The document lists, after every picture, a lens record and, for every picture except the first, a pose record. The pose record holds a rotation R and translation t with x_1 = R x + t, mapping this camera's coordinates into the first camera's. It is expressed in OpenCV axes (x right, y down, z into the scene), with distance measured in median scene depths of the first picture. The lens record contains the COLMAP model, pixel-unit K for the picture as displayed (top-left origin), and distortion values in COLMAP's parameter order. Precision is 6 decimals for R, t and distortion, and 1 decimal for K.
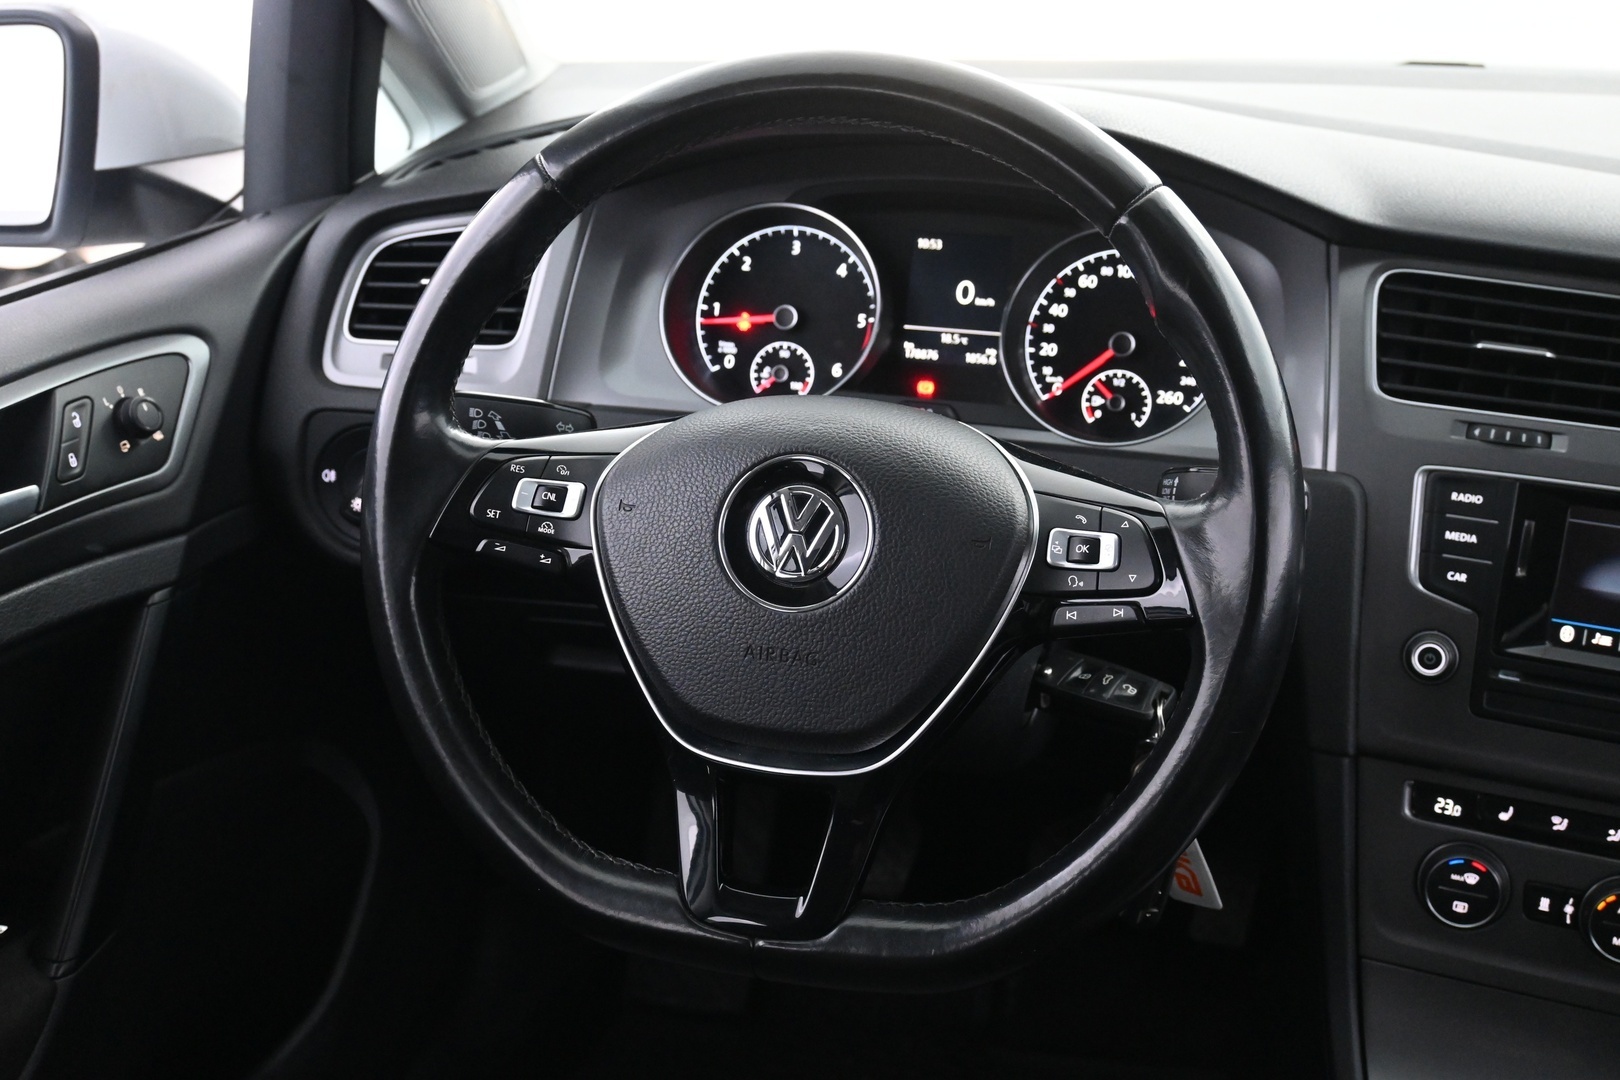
lens RADIAL K [[1860.1, 0, 807.1], [0, 1860.1, 548.4], [0, 0, 1]] dist [0.029984, 0.000000]
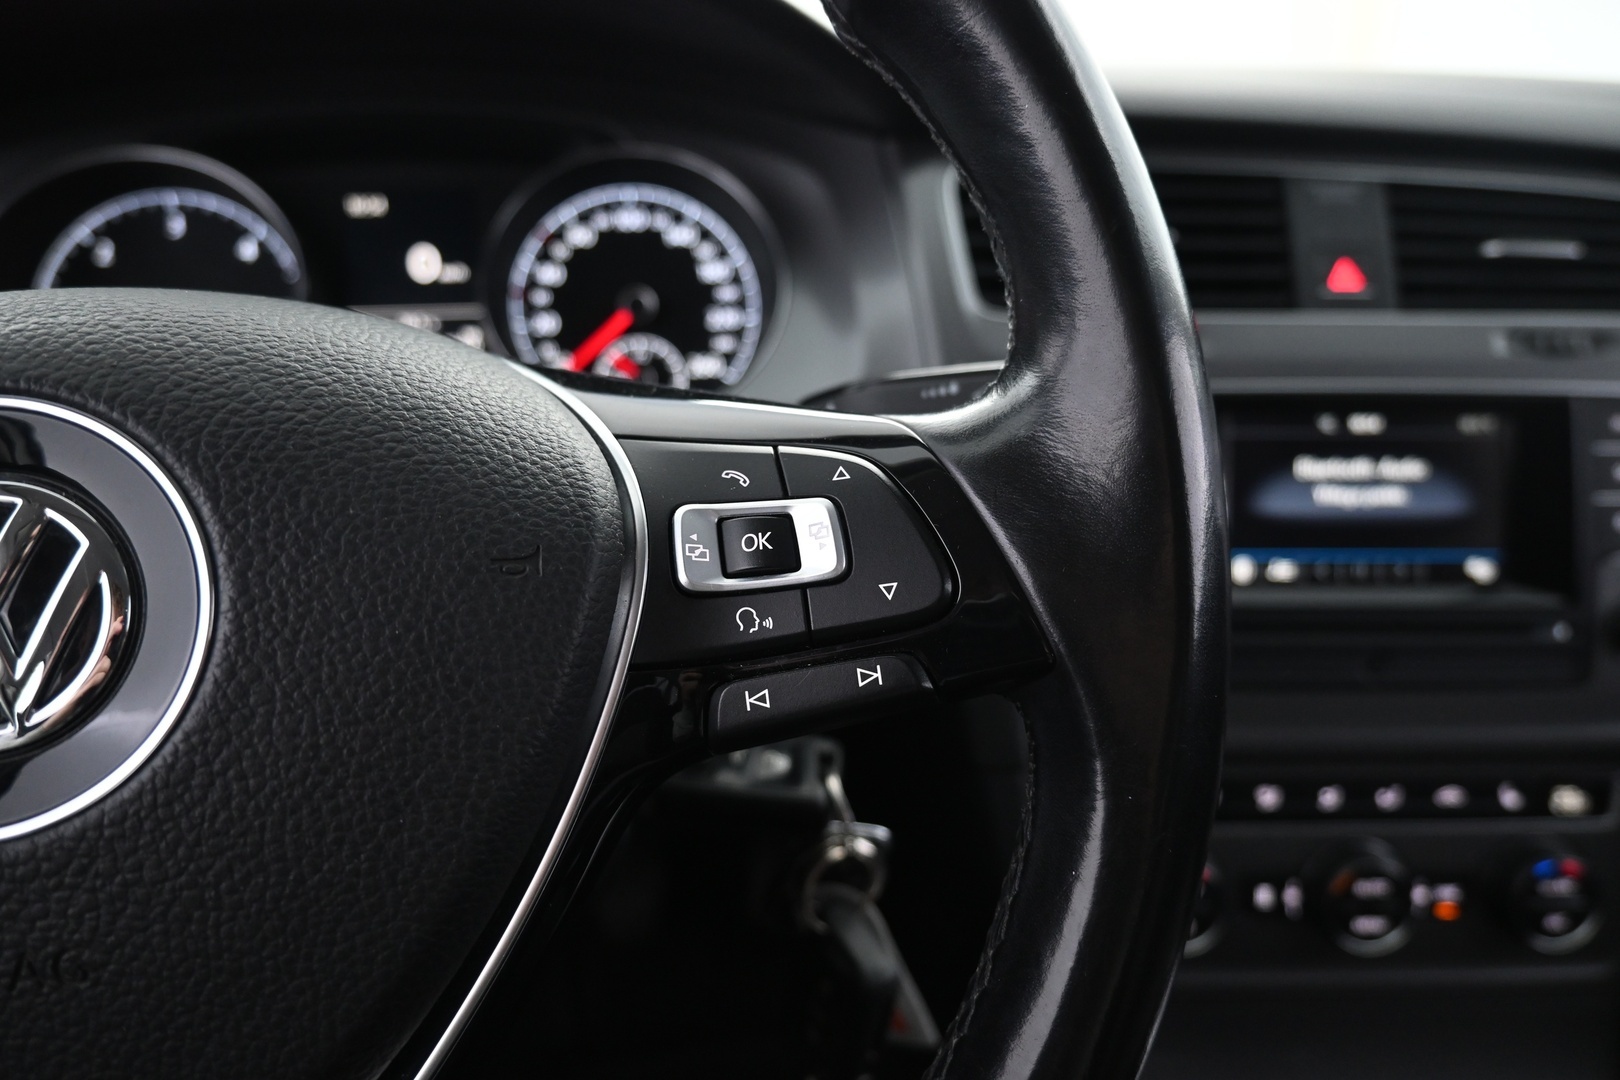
lens RADIAL K [[1113.5, 0, 832.2], [0, 1113.5, 504.4], [0, 0, 1]] dist [-0.016338, 0.013615]
pose [[0.908732, -0.130645, 0.396406, 0.044302], [0.153616, 0.987772, -0.026612, 0.000883], [-0.388082, 0.085077, 0.917690, 0.536924]]
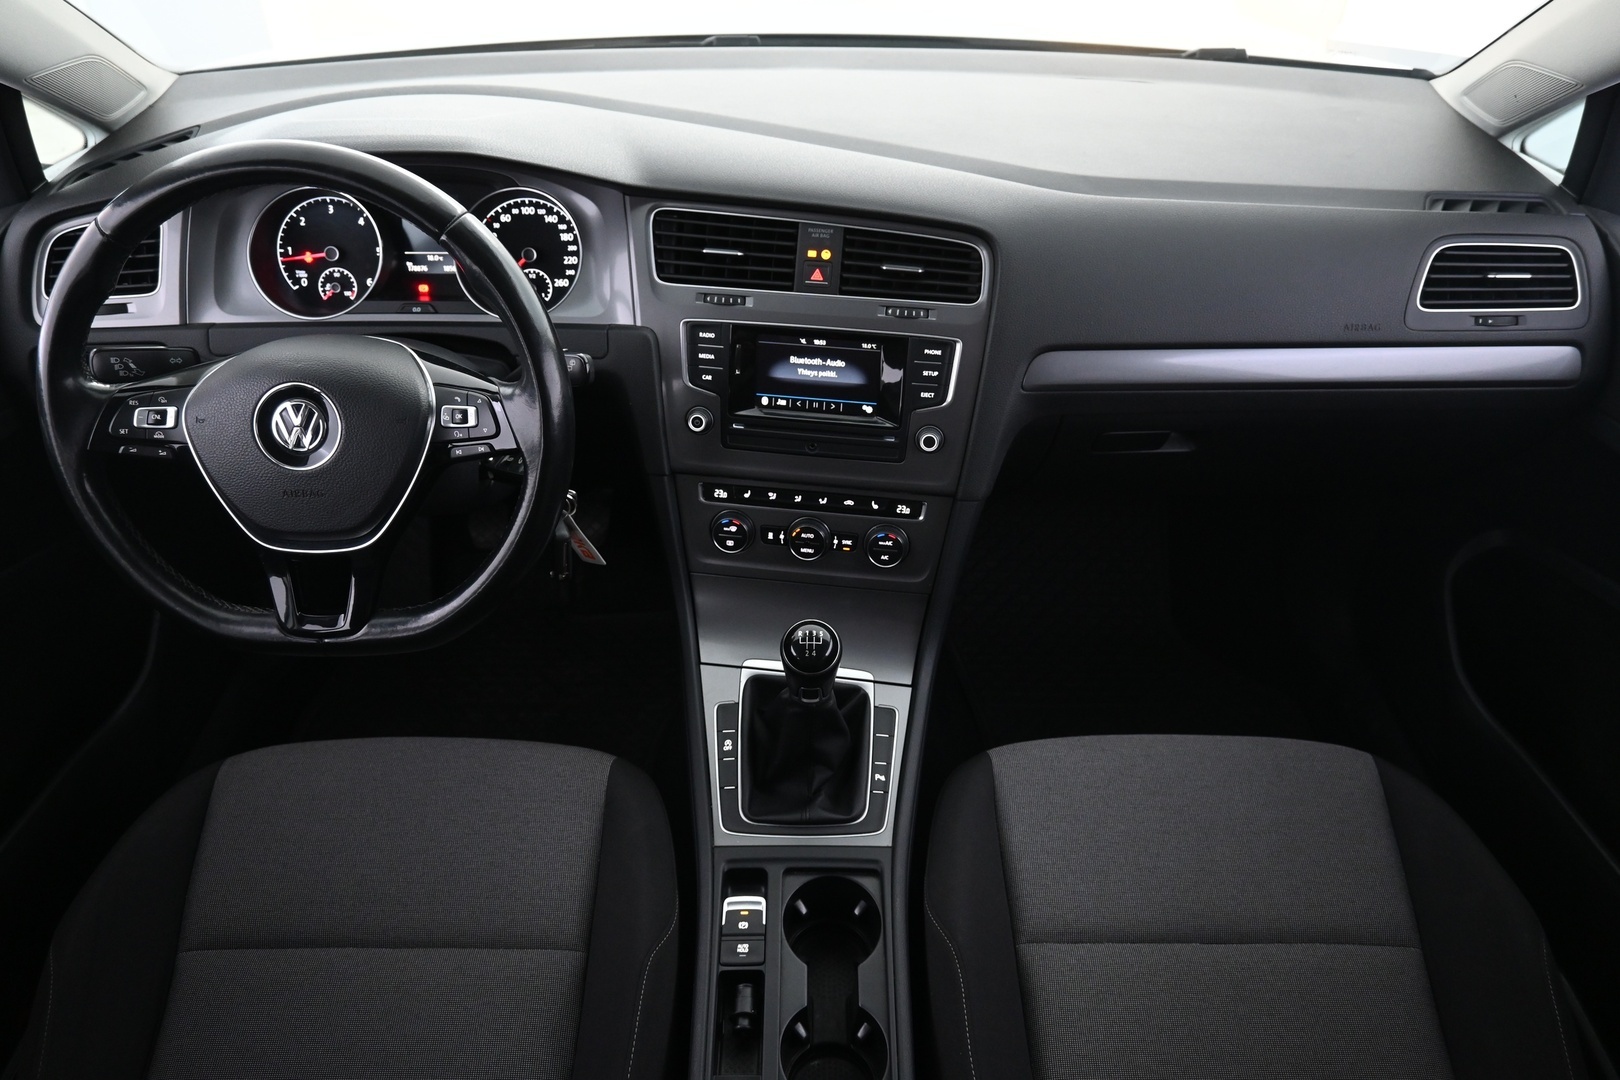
lens RADIAL K [[1113.5, 0, 808.7], [0, 1113.5, 553.5], [0, 0, 1]] dist [-0.016338, 0.013615]
pose [[0.968816, -0.151831, 0.195812, 0.177391], [0.096337, 0.958903, 0.266880, -0.094154], [-0.228286, -0.239694, 0.943627, -0.122825]]
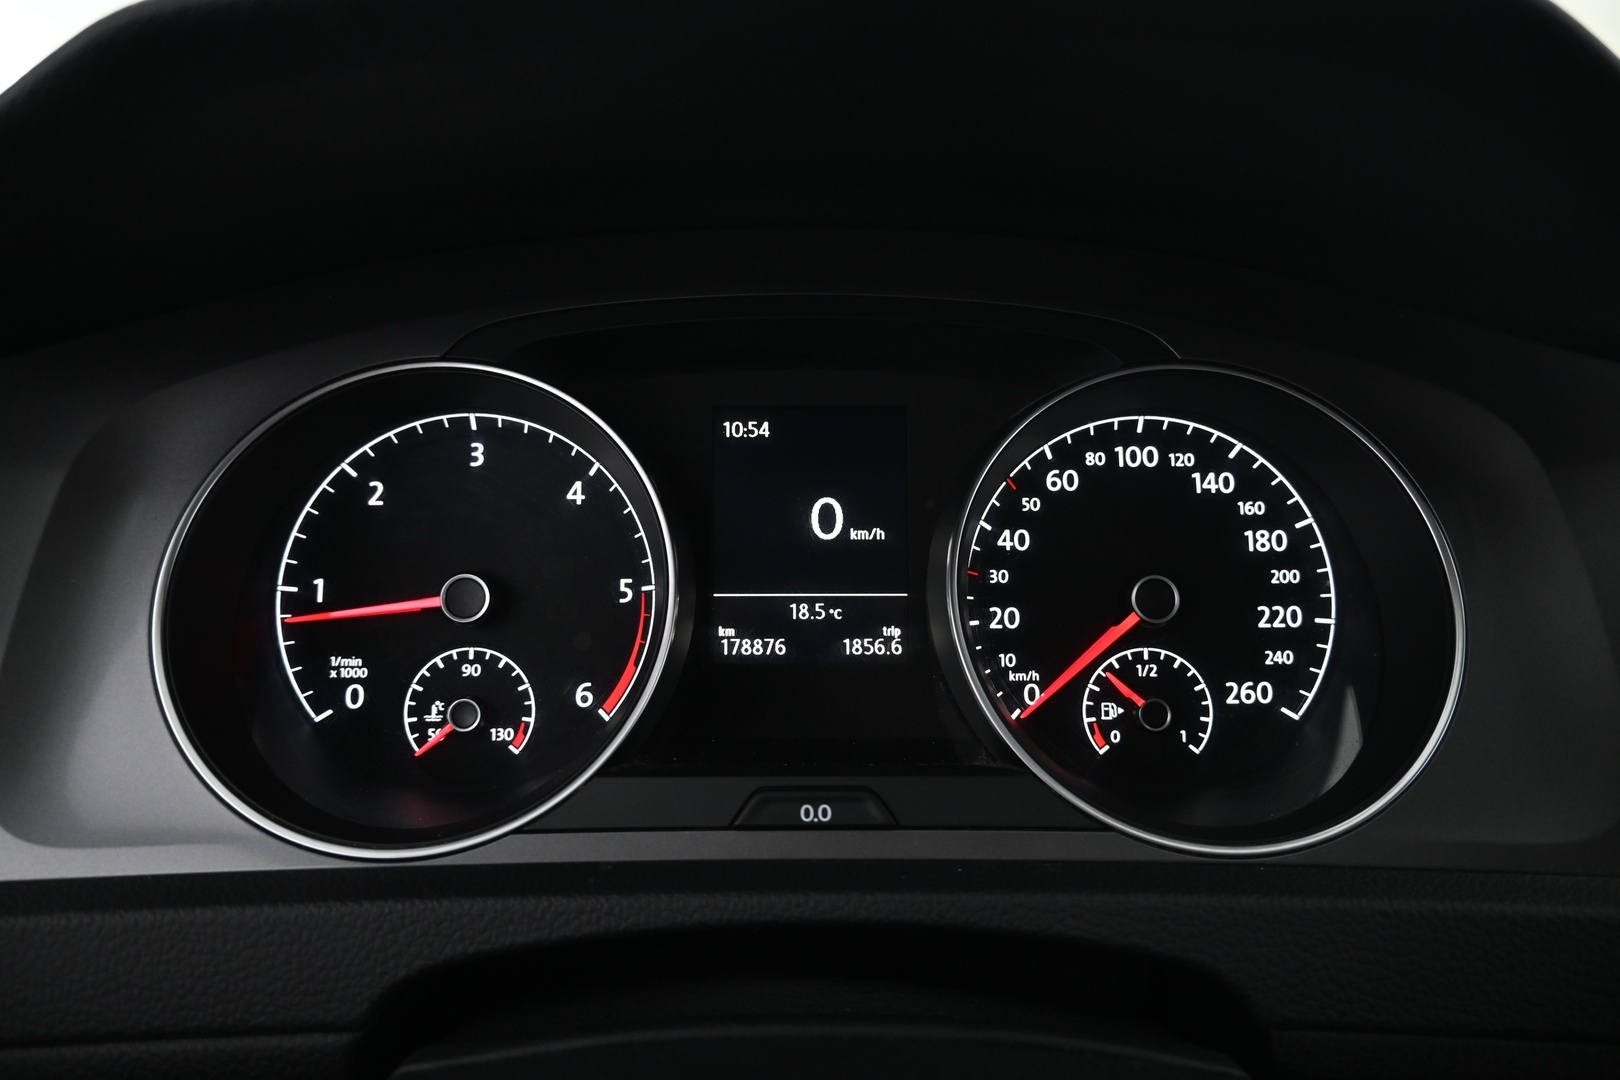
lens RADIAL K [[1113.5, 0, 801.4], [0, 1113.5, 543.1], [0, 0, 1]] dist [-0.016338, 0.013615]
pose [[0.966153, -0.085733, 0.243306, 0.003603], [0.103670, 0.992685, -0.061881, -0.116513], [-0.236221, 0.085010, 0.967974, 0.731428]]
